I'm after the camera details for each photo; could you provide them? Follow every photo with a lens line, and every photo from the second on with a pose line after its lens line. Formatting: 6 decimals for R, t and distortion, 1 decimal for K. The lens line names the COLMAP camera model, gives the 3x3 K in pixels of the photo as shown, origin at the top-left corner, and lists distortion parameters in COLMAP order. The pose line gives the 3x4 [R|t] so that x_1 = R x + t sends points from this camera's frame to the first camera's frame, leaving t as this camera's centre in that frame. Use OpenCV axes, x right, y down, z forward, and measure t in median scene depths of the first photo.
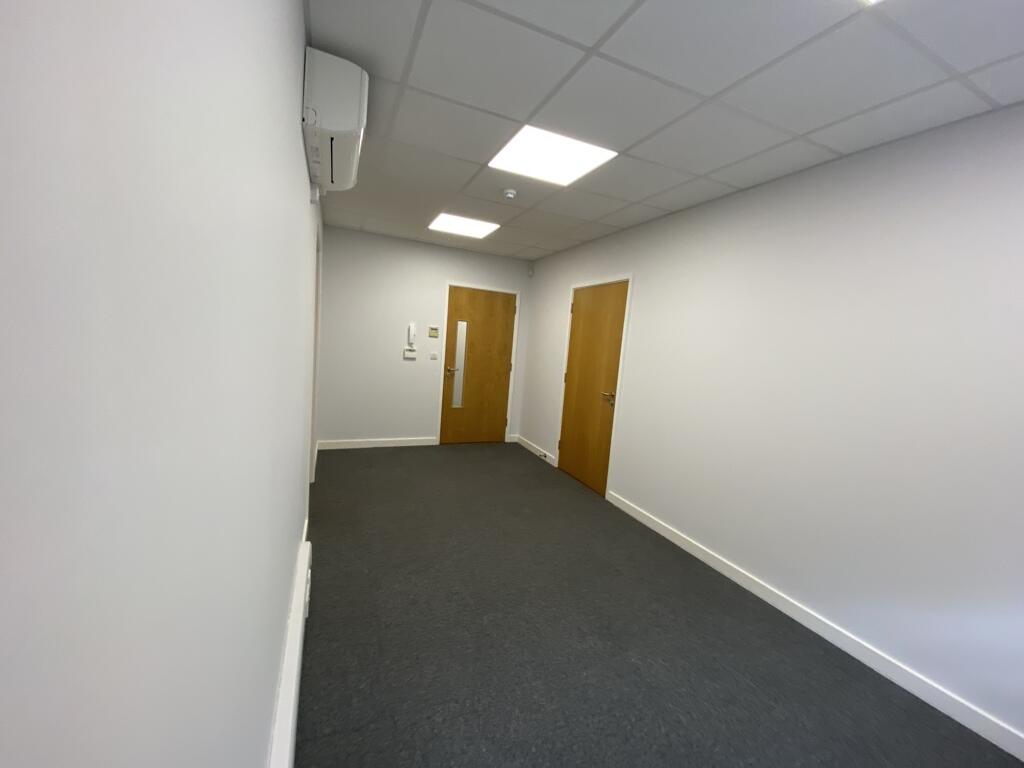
lens RADIAL K [[410.7, 0, 513.2], [0, 410.7, 386.2], [0, 0, 1]] dist [-0.024238, -0.000534]
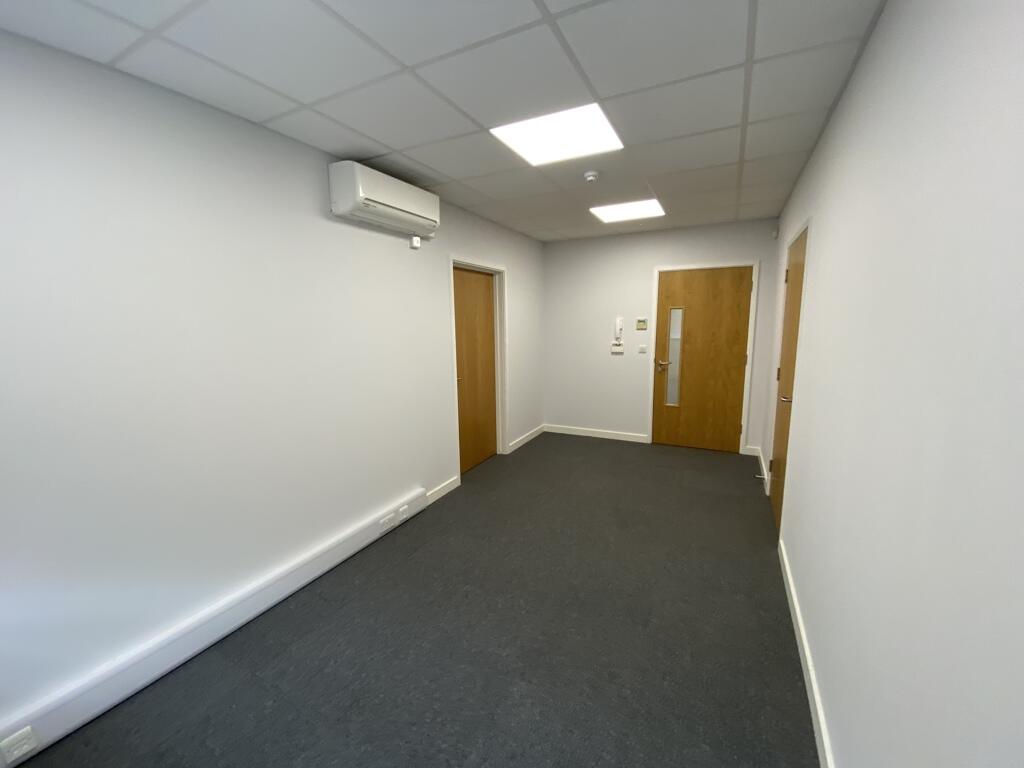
lens RADIAL K [[406.8, 0, 486.3], [0, 406.8, 383.1], [0, 0, 1]] dist [0.000516, -0.000115]
pose [[0.615825, 0.028398, -0.787371, 0.325208], [-0.020491, 0.999589, 0.020025, -0.007406], [0.787617, 0.003803, 0.616154, 0.133544]]
